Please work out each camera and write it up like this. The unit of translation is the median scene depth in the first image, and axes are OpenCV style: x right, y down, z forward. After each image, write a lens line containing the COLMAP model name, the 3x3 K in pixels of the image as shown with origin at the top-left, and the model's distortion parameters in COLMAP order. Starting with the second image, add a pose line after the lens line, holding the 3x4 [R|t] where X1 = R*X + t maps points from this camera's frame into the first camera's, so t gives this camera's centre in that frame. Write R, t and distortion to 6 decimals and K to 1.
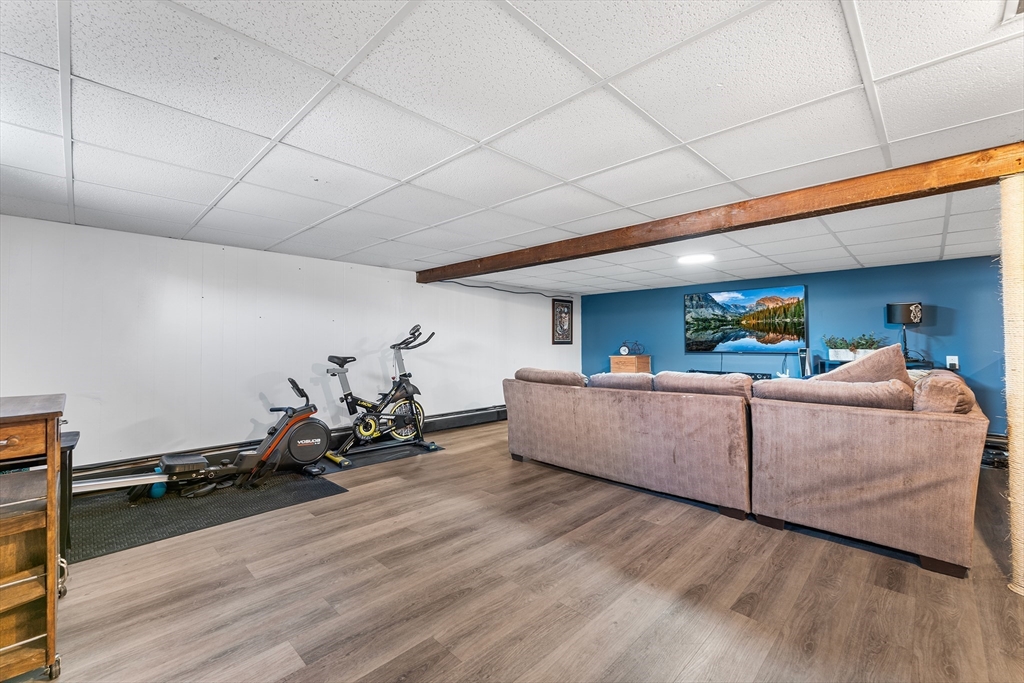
lens RADIAL K [[425.6, 0, 512.8], [0, 425.6, 335.4], [0, 0, 1]] dist [0.000728, -0.000034]
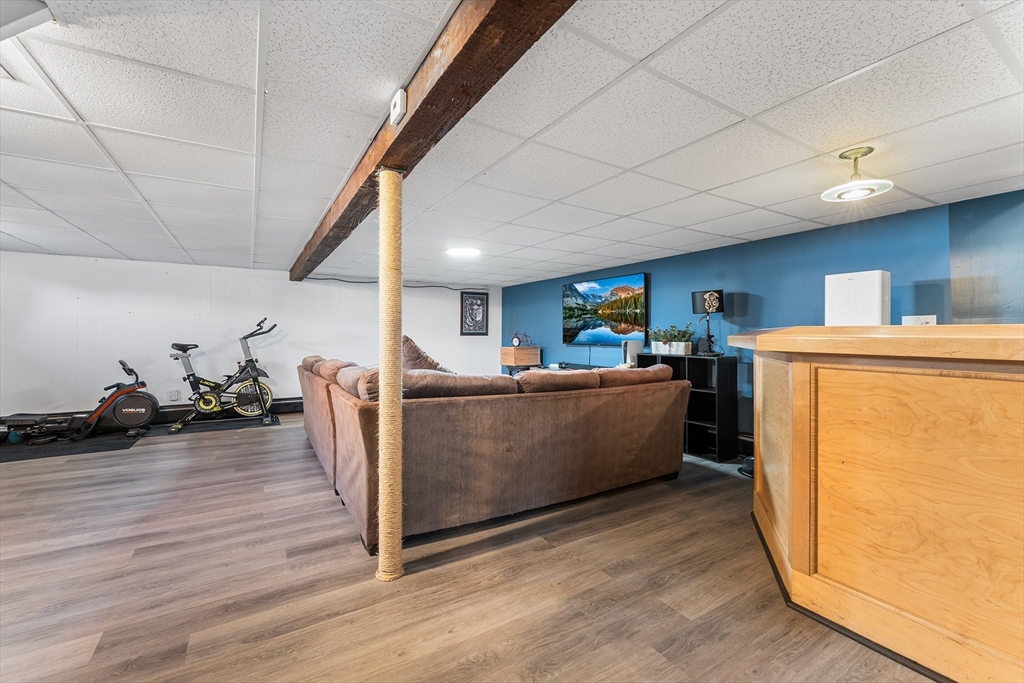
lens RADIAL K [[425.6, 0, 512.8], [0, 425.6, 335.4], [0, 0, 1]] dist [0.000728, -0.000034]
pose [[0.971442, 0.004496, -0.237235, 0.792468], [0.000276, 0.999798, 0.020077, 0.000471], [0.237277, -0.019569, 0.971245, 0.031504]]
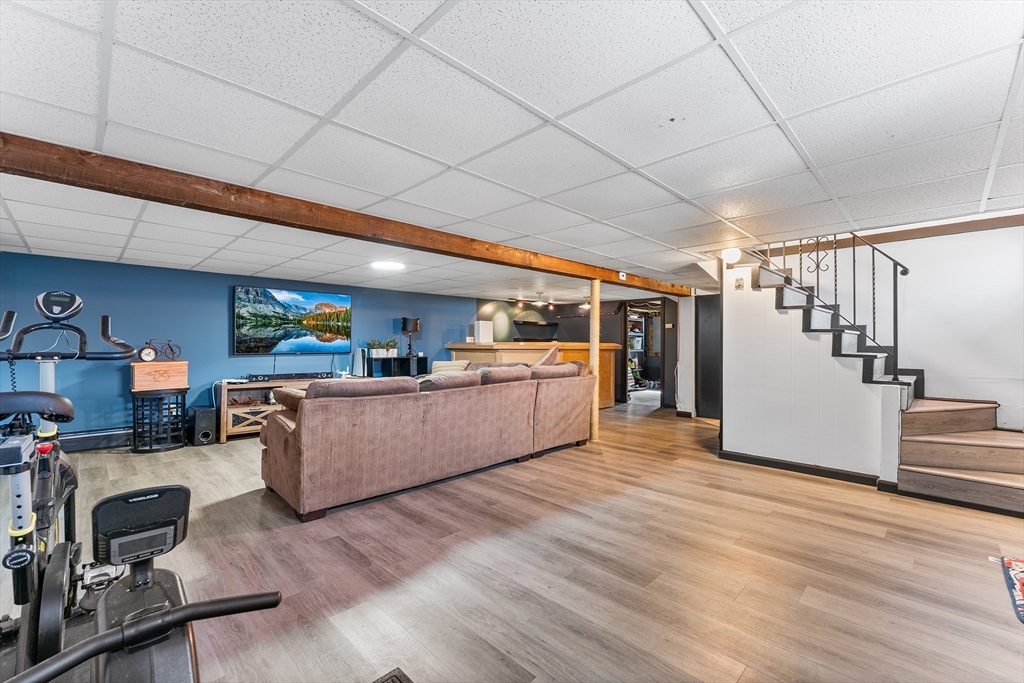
lens RADIAL K [[434.2, 0, 508.0], [0, 434.2, 346.5], [0, 0, 1]] dist [-0.001676, -0.000268]
pose [[0.013147, -0.004720, 0.999902, -0.650460], [-0.020437, 0.999779, 0.004988, 0.012268], [-0.999705, -0.020501, 0.013048, 0.678297]]
